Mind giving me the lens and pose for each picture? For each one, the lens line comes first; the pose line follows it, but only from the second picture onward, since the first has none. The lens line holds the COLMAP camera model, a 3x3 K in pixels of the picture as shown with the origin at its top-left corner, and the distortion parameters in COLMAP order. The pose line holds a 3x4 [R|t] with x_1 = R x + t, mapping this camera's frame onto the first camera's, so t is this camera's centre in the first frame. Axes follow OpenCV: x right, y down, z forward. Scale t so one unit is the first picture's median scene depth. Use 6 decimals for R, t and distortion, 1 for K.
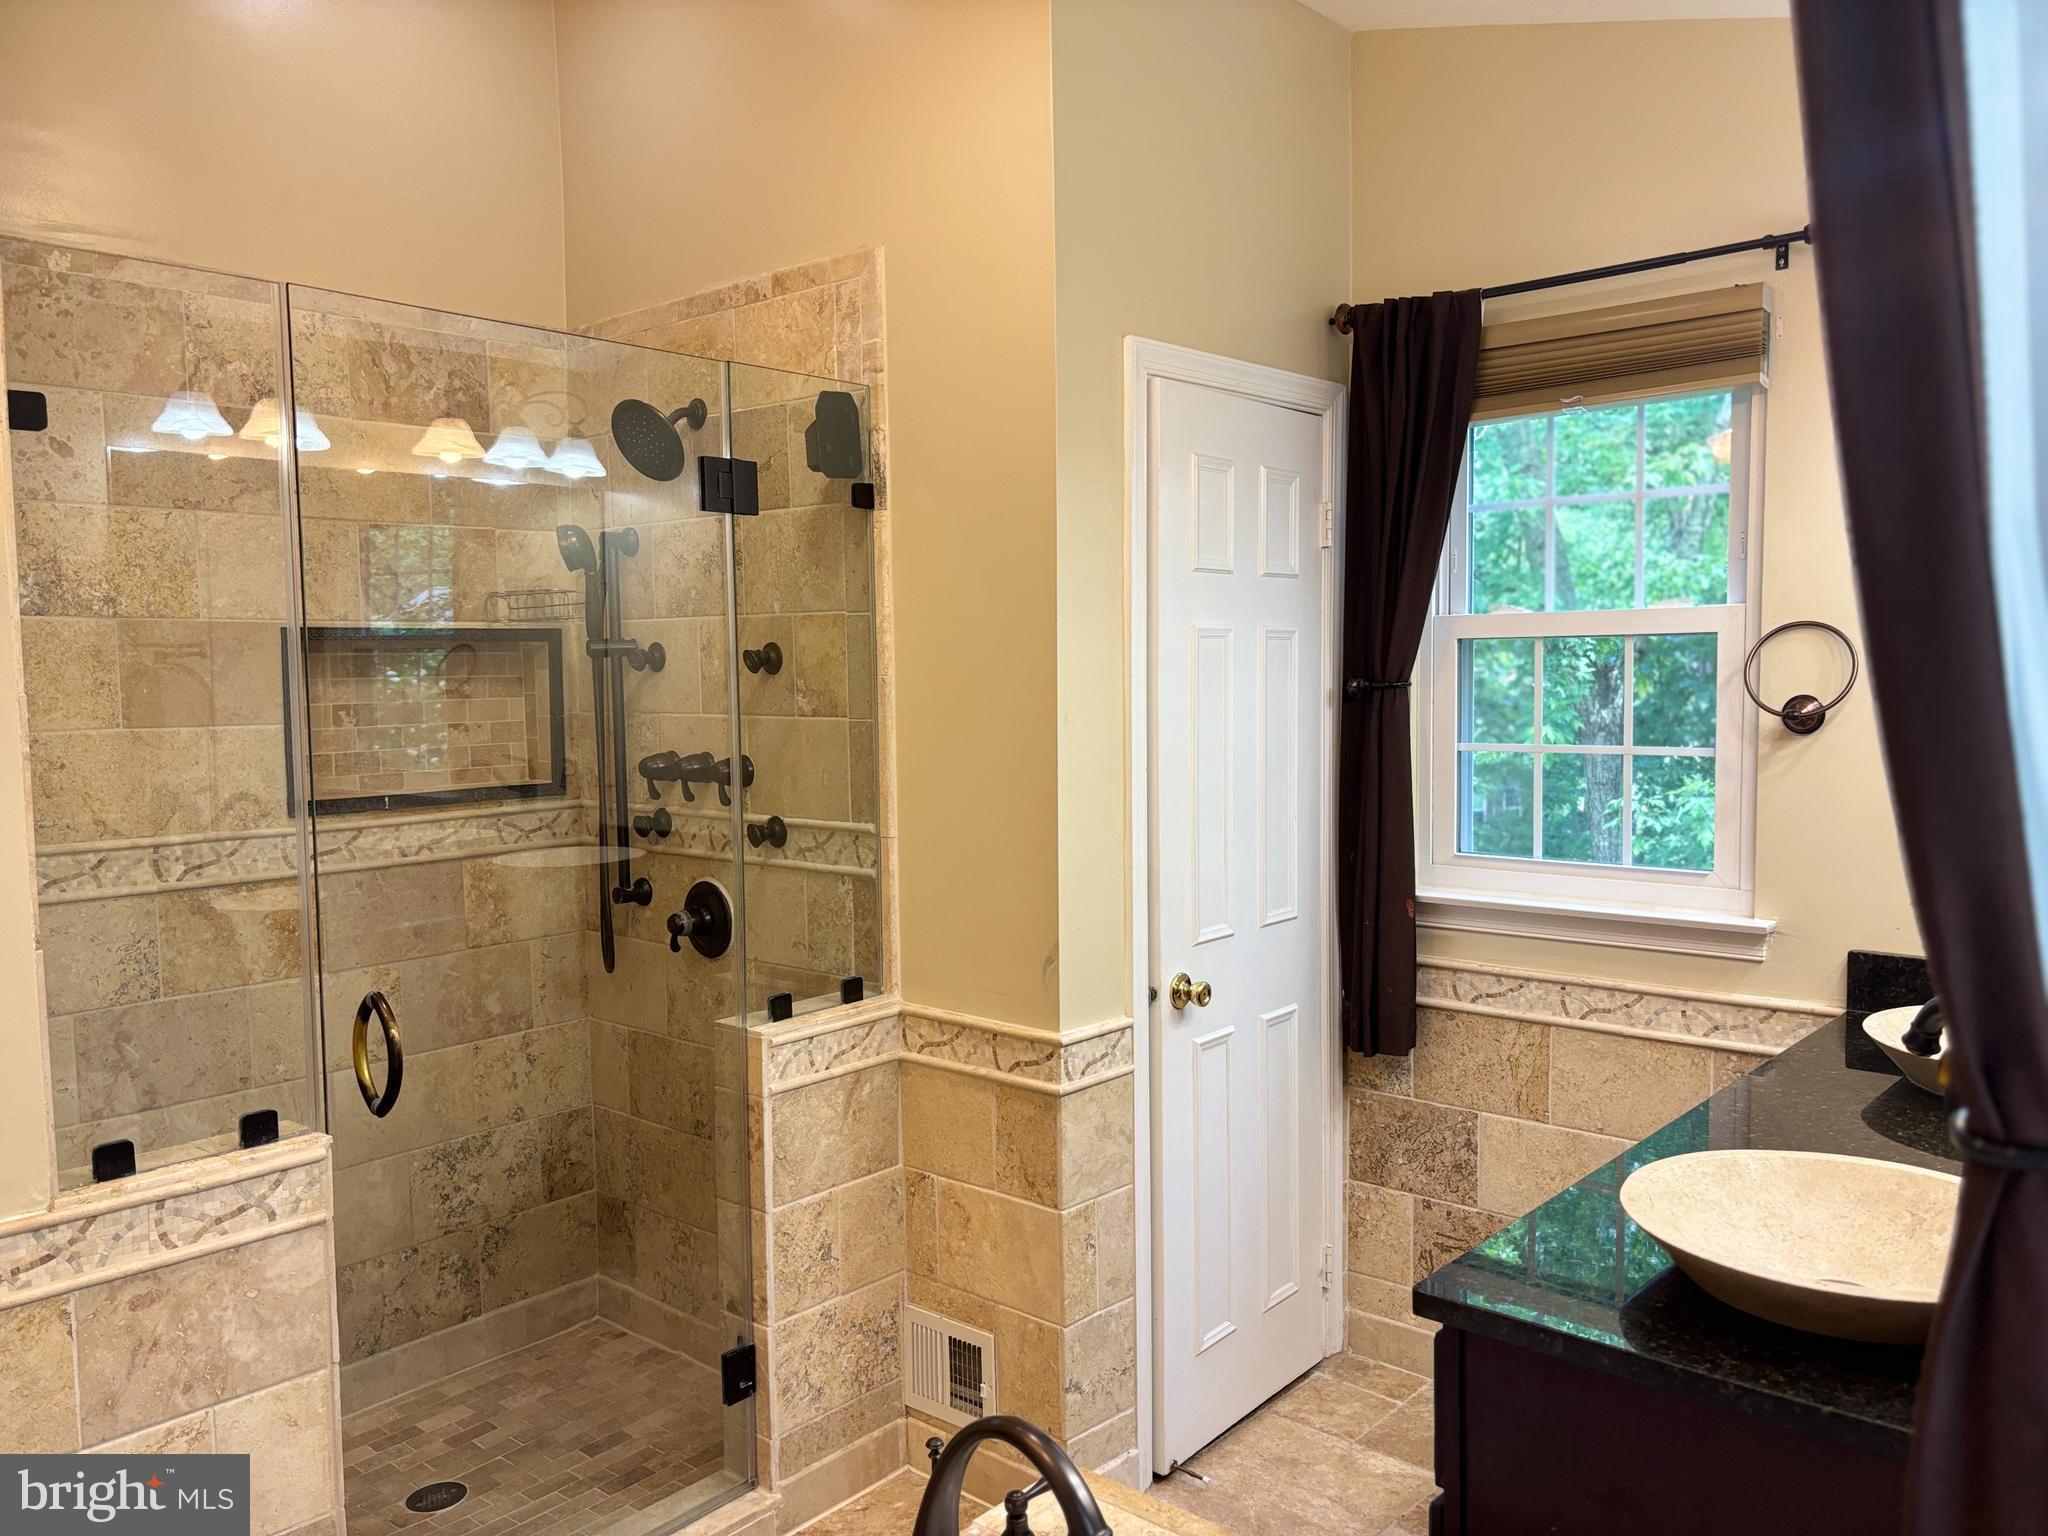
lens RADIAL K [[1545.7, 0, 1025.1], [0, 1545.7, 773.6], [0, 0, 1]] dist [0.009143, 0.006264]
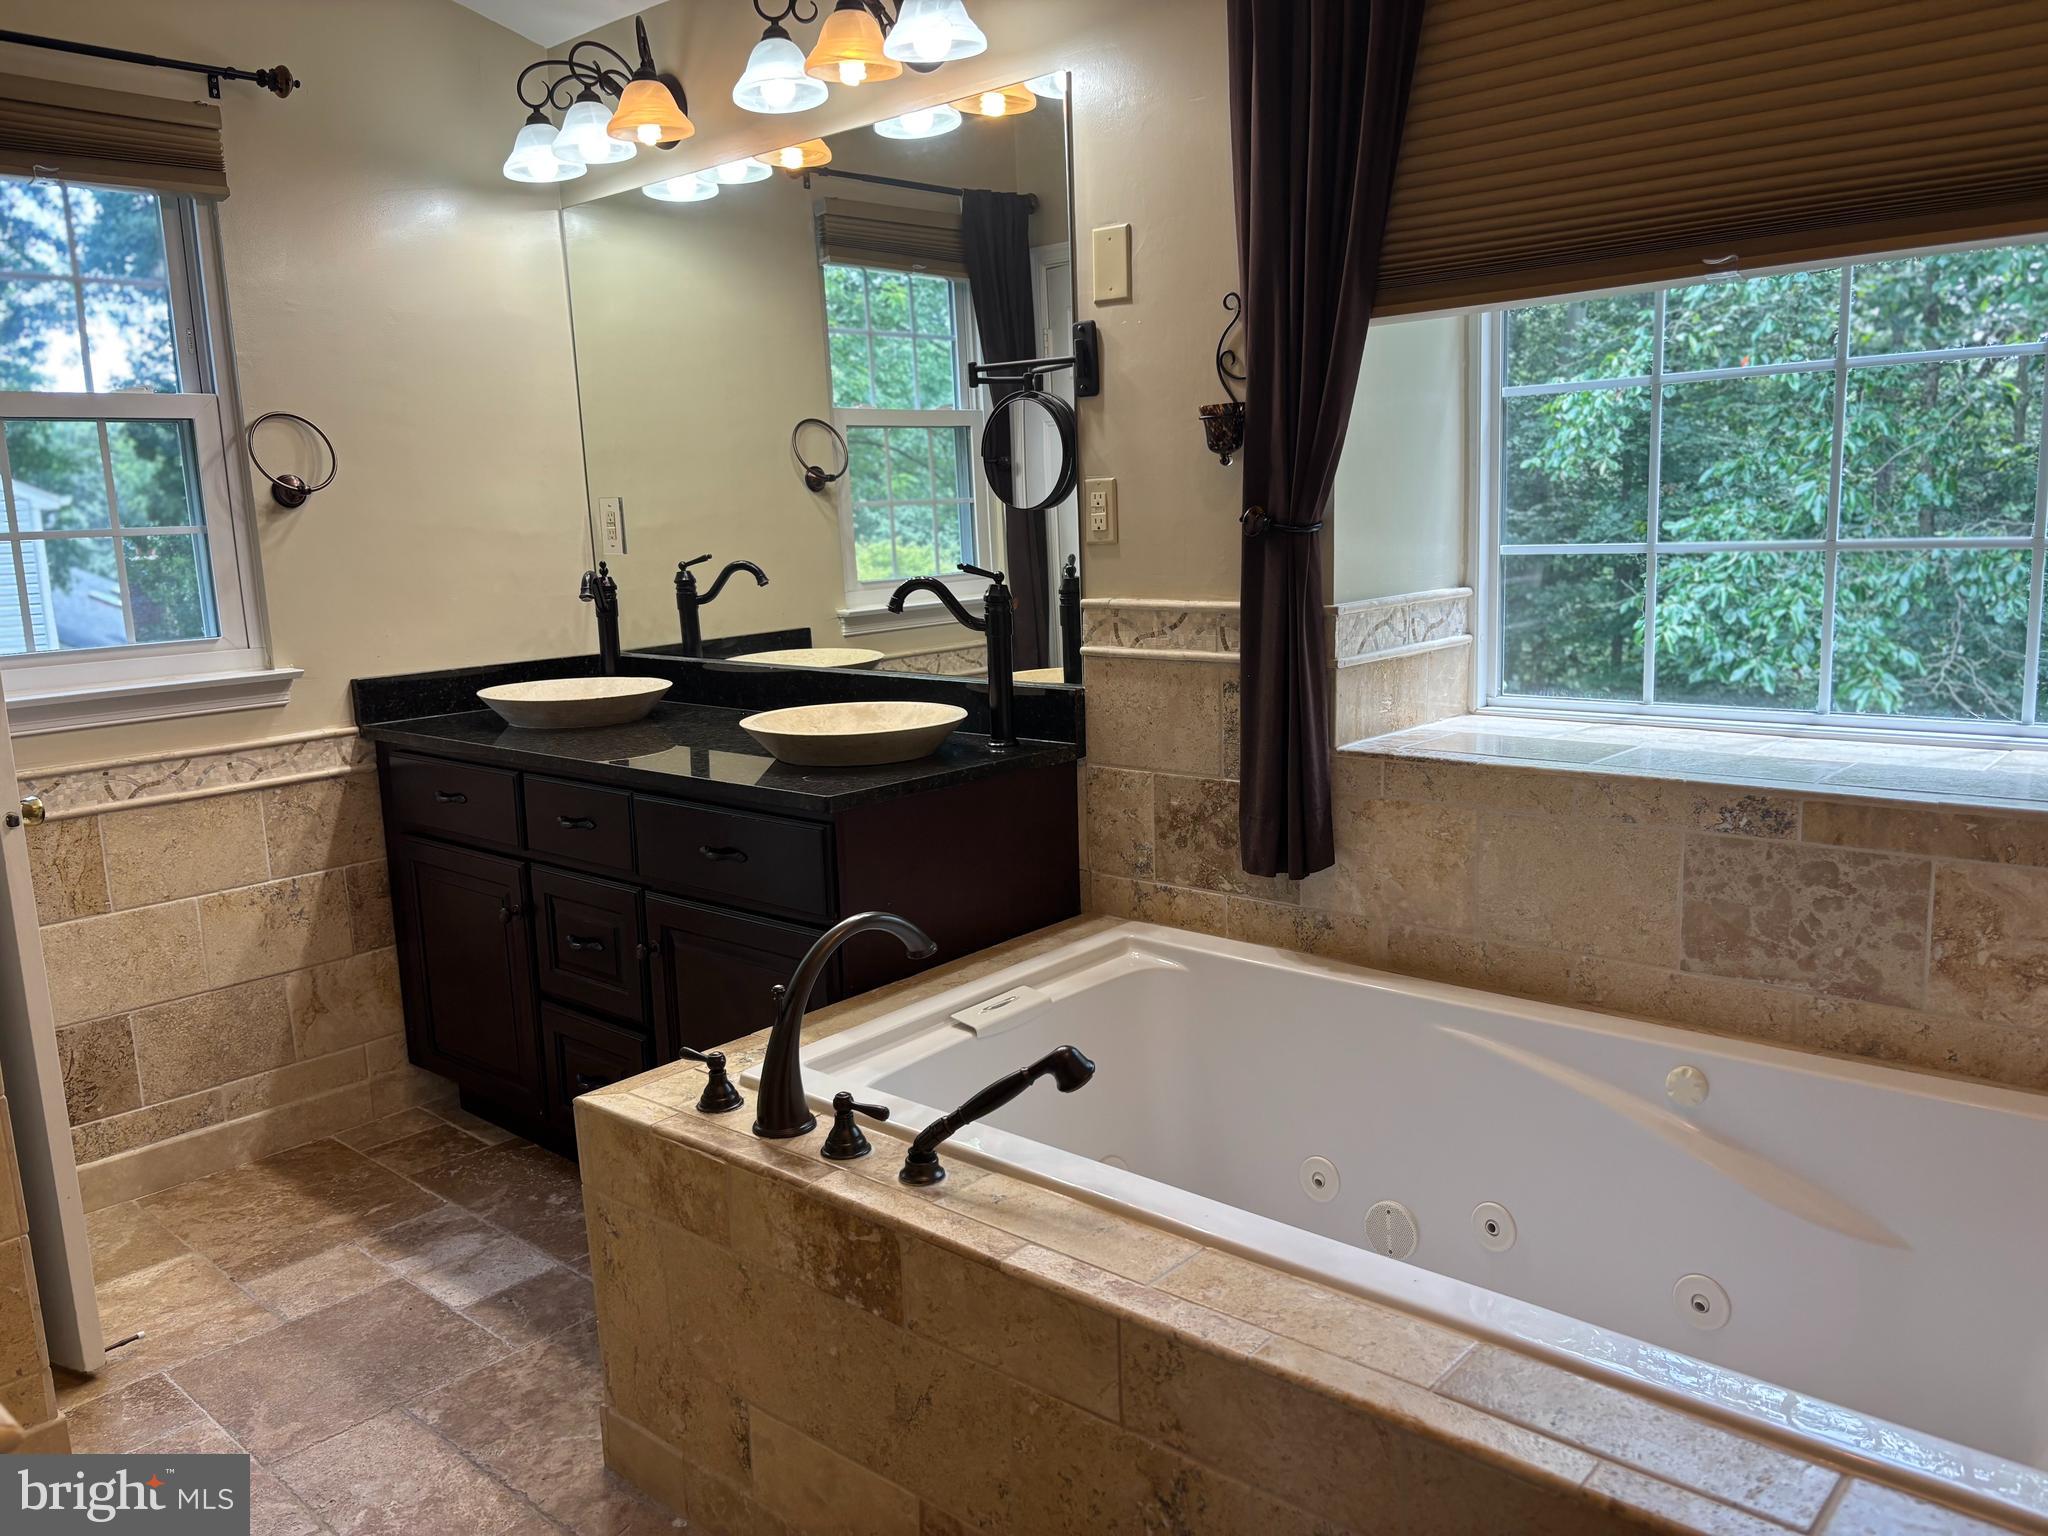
lens RADIAL K [[1545.7, 0, 1027.1], [0, 1545.7, 768.3], [0, 0, 1]] dist [0.009143, 0.006264]
pose [[-0.014668, -0.163425, 0.986447, -0.667175], [0.089328, 0.982394, 0.164082, 0.024520], [-0.995894, 0.090524, 0.000188, 0.417756]]
